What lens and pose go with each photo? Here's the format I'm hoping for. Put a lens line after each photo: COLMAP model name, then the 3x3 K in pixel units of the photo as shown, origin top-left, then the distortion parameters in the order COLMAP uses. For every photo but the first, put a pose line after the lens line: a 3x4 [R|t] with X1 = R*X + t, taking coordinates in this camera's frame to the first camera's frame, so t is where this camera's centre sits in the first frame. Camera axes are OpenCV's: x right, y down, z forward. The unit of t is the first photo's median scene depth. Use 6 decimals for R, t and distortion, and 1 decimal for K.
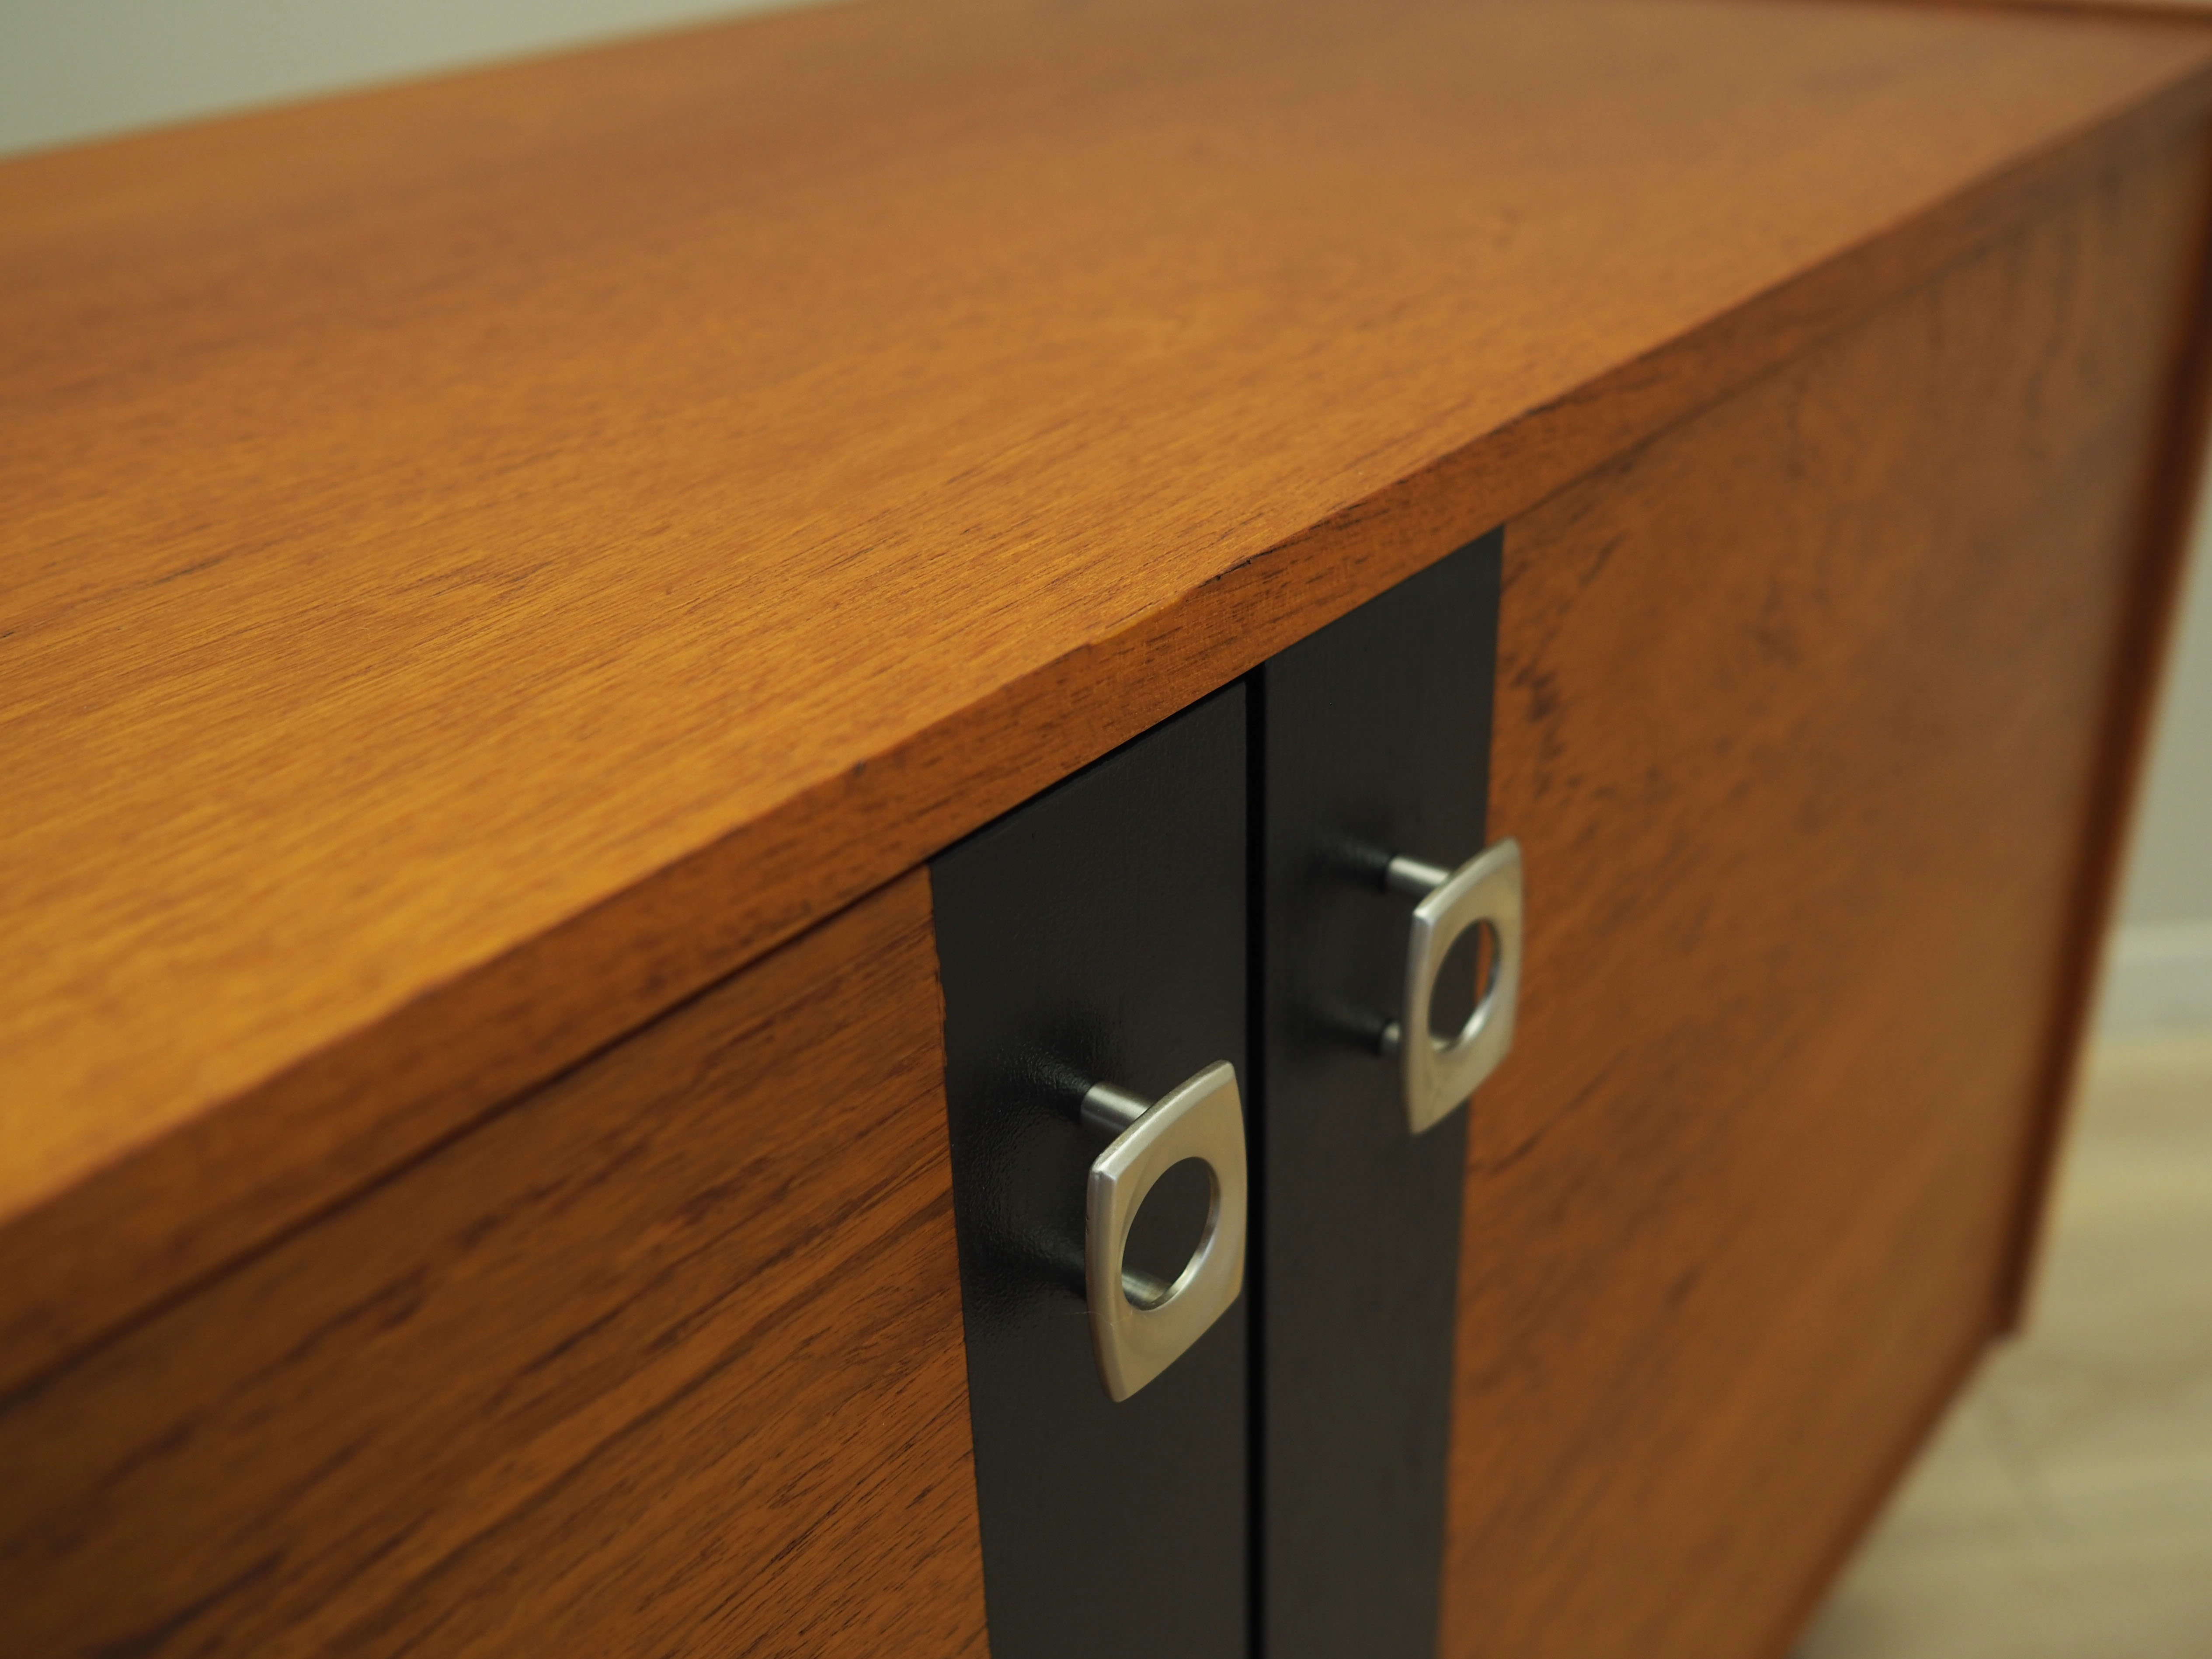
lens RADIAL K [[2190.4, 0, 1105.8], [0, 2190.4, 829.4], [0, 0, 1]] dist [-0.045746, 0.000000]
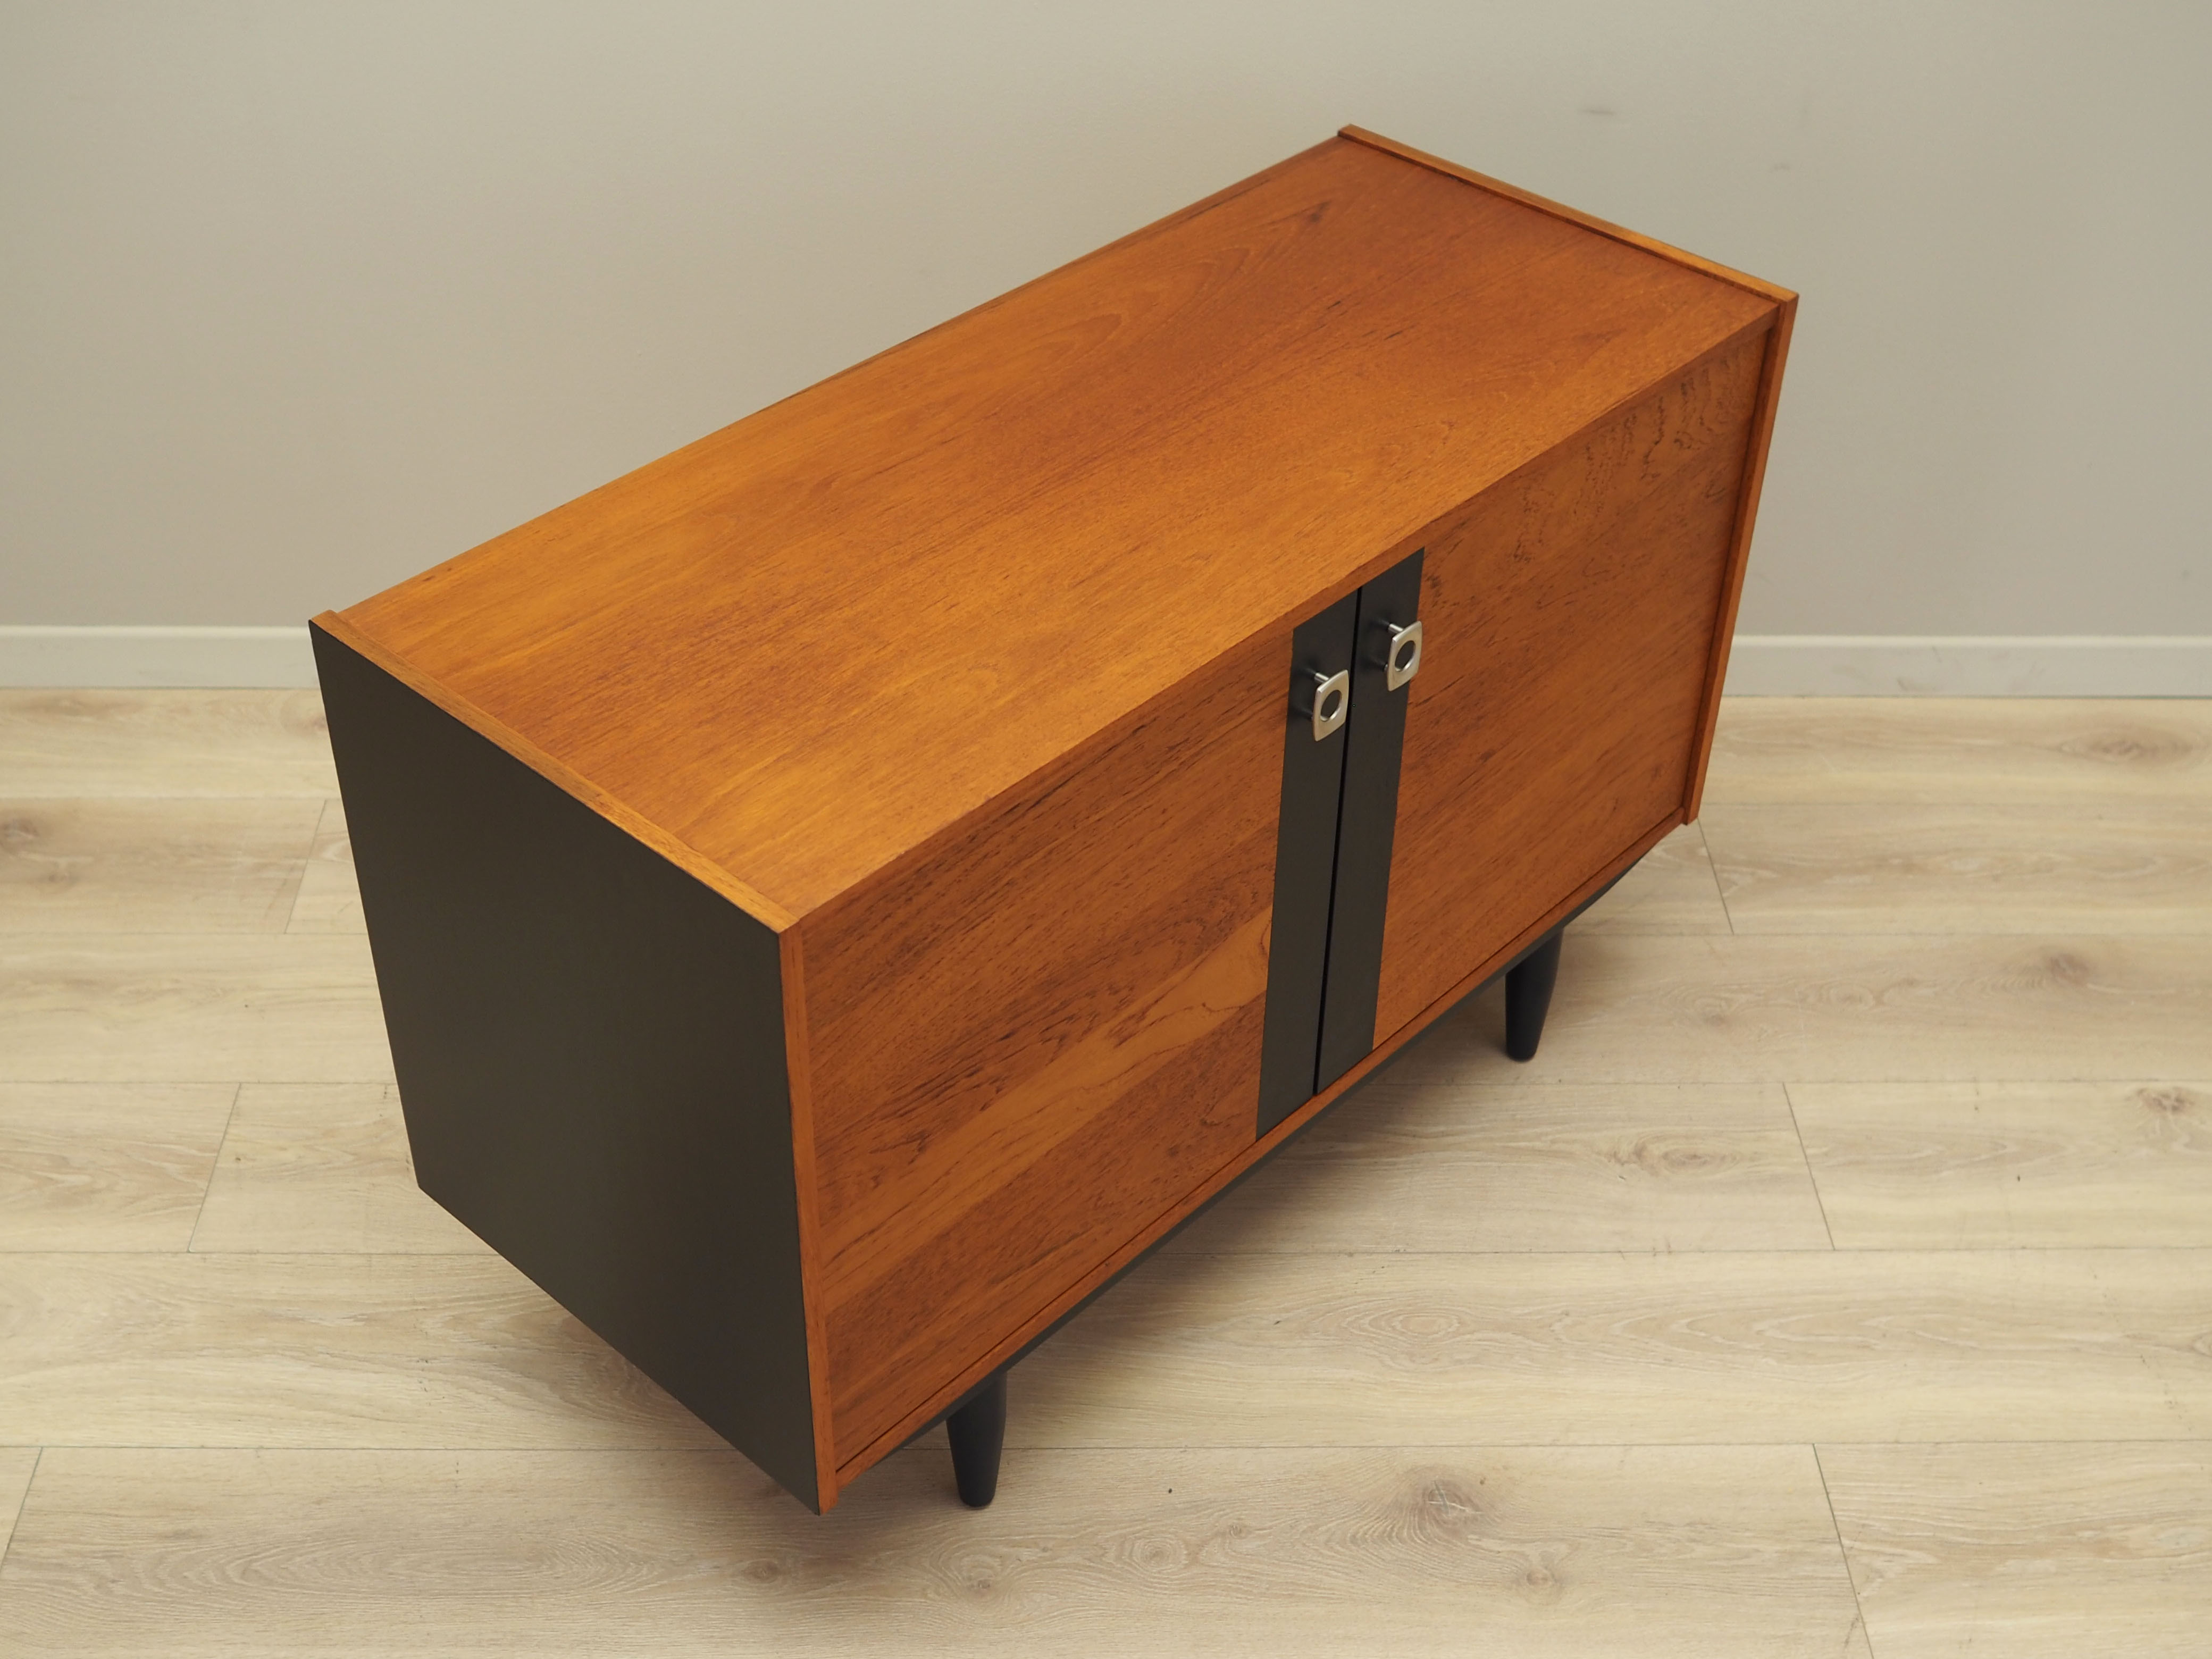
lens RADIAL K [[2190.1, 0, 1105.1], [0, 2190.1, 831.3], [0, 0, 1]] dist [-0.045746, 0.000000]
pose [[0.996250, 0.078381, -0.036645, -0.233021], [-0.070214, 0.979856, 0.186954, -0.353892], [0.050561, -0.183680, 0.981685, -3.299250]]
